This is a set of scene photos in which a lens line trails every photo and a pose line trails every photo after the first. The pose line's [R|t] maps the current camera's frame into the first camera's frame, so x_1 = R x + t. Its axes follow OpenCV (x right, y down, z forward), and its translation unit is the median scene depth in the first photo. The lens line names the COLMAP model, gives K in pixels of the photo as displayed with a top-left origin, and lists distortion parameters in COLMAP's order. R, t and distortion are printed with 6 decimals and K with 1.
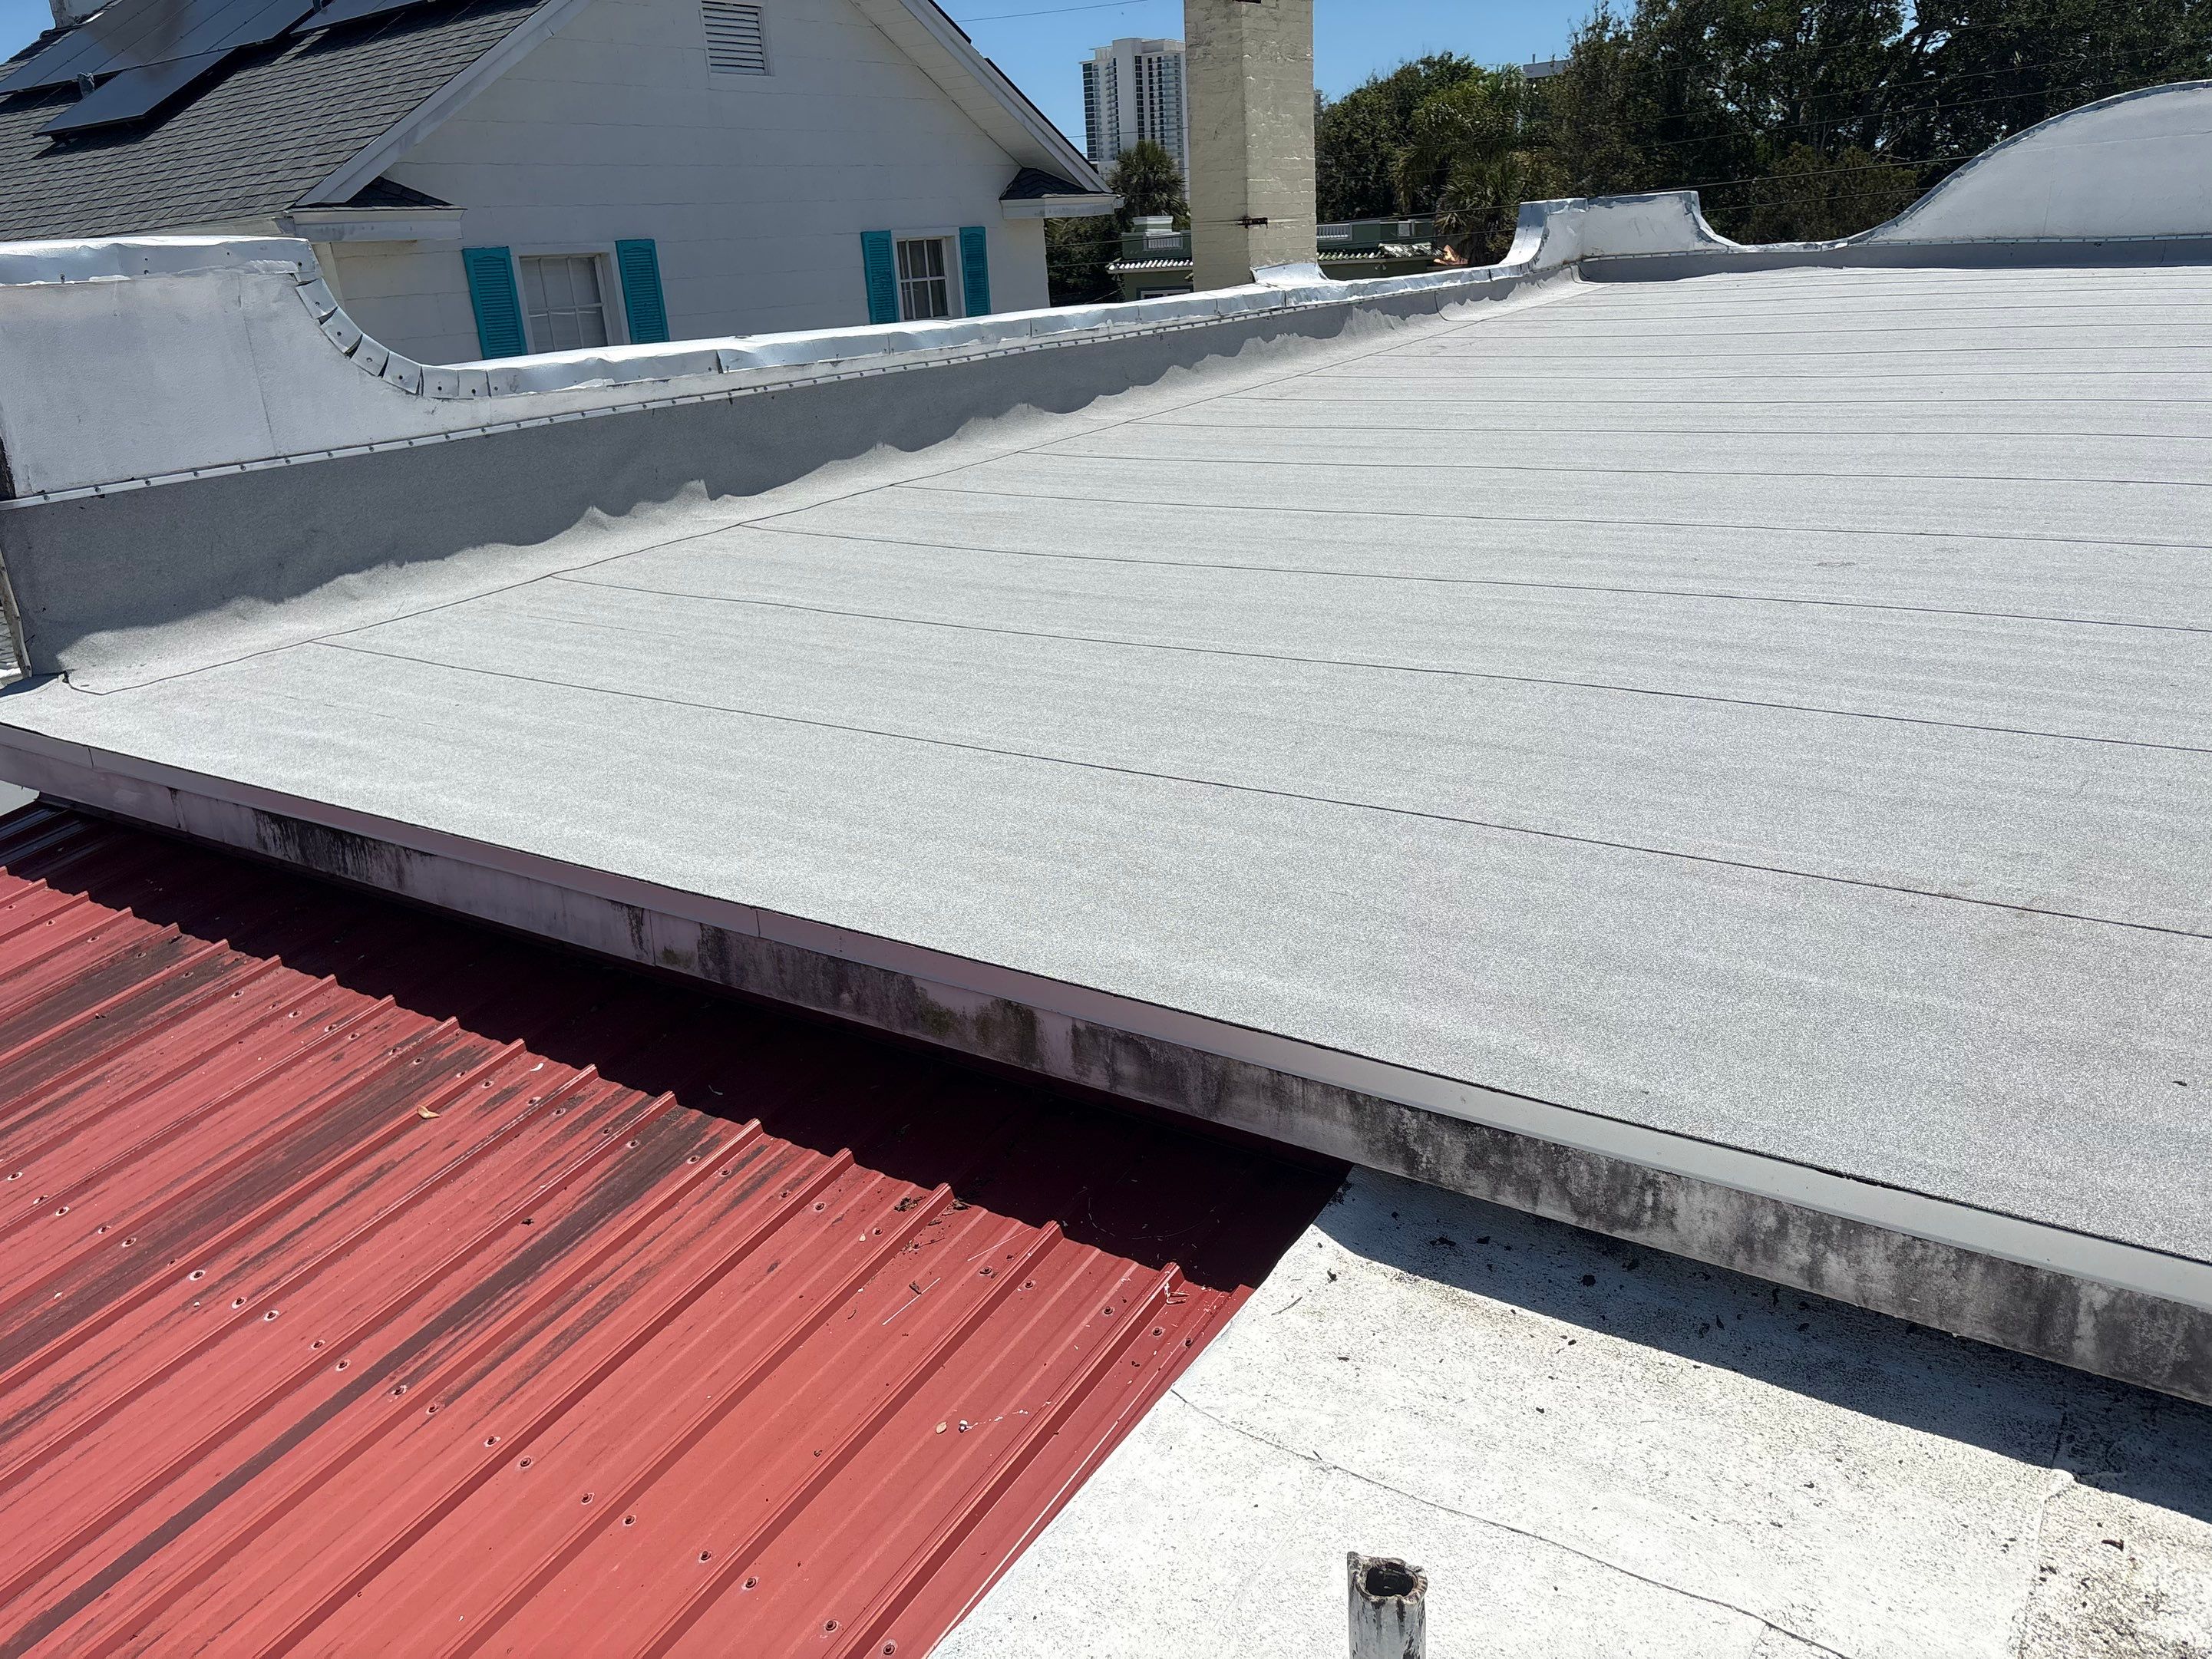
lens RADIAL K [[1677.1, 0, 1106.2], [0, 1677.1, 883.2], [0, 0, 1]] dist [-0.000674, -0.005362]
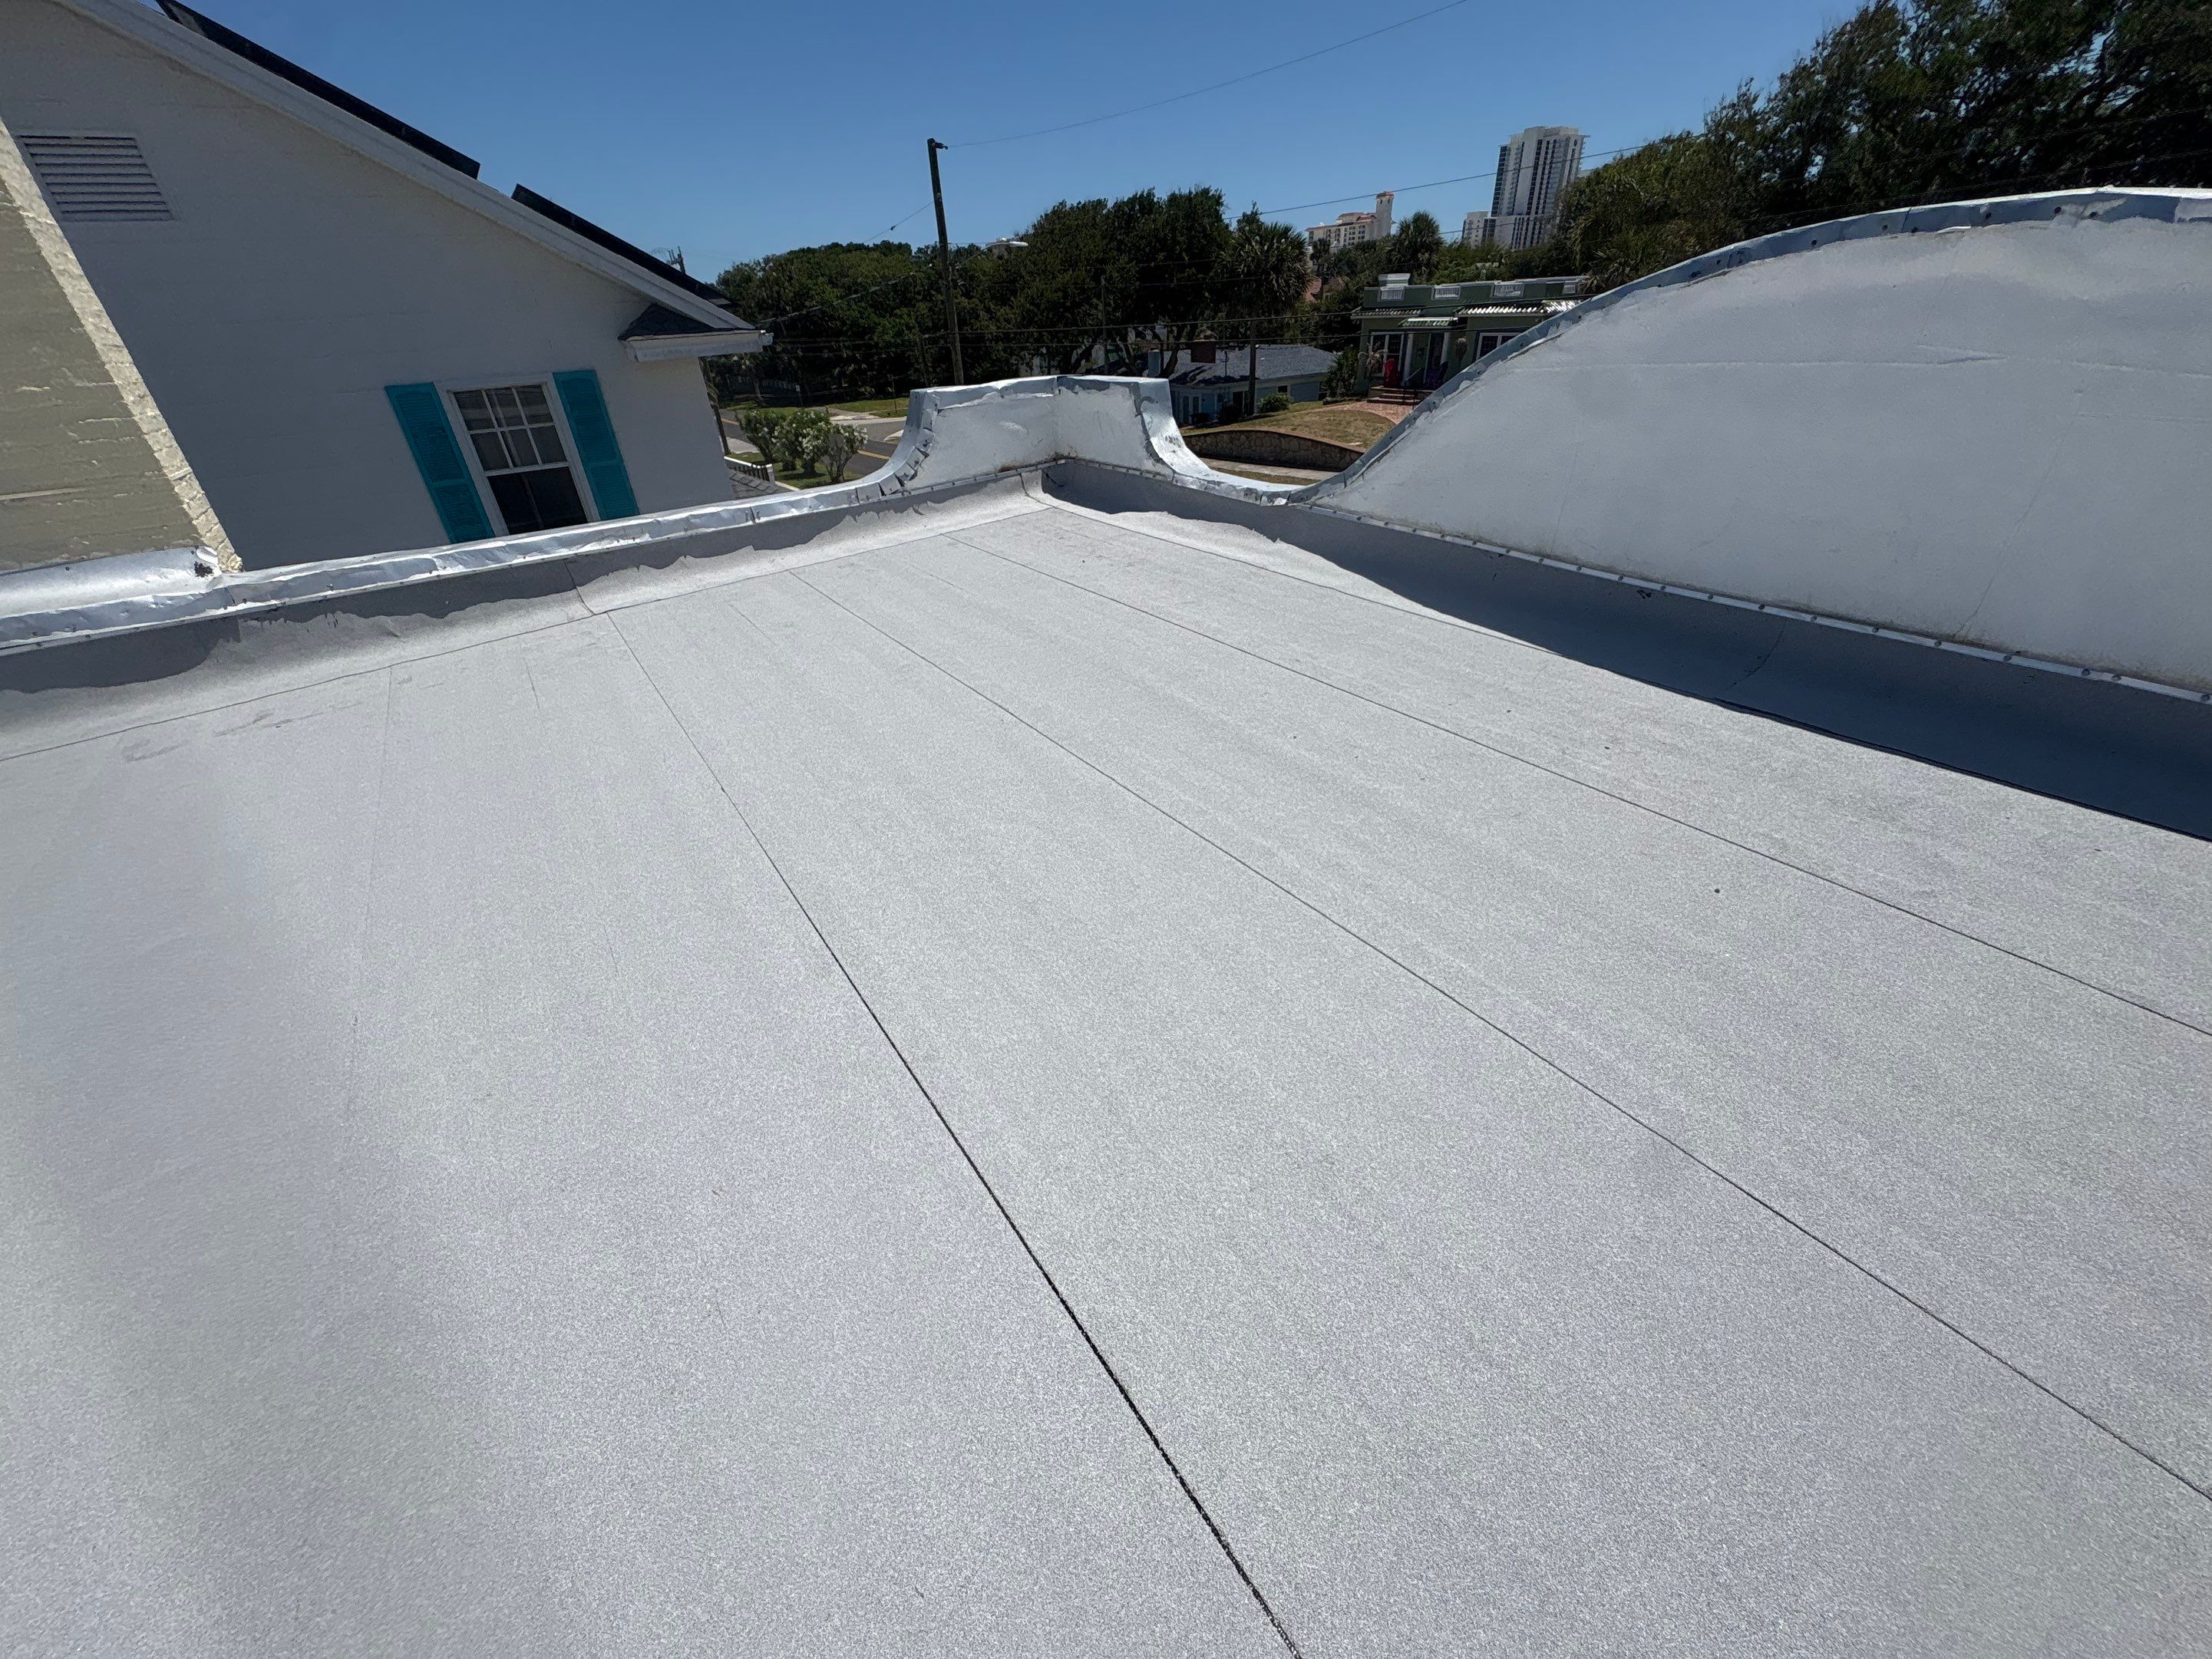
lens RADIAL K [[884.7, 0, 1106.0], [0, 884.7, 829.5], [0, 0, 1]] dist [0.001356, 0.000026]
pose [[0.935019, 0.191243, -0.298608, 0.421340], [-0.129033, 0.967867, 0.215833, -0.275424], [0.330289, -0.163277, 0.929650, 0.556502]]
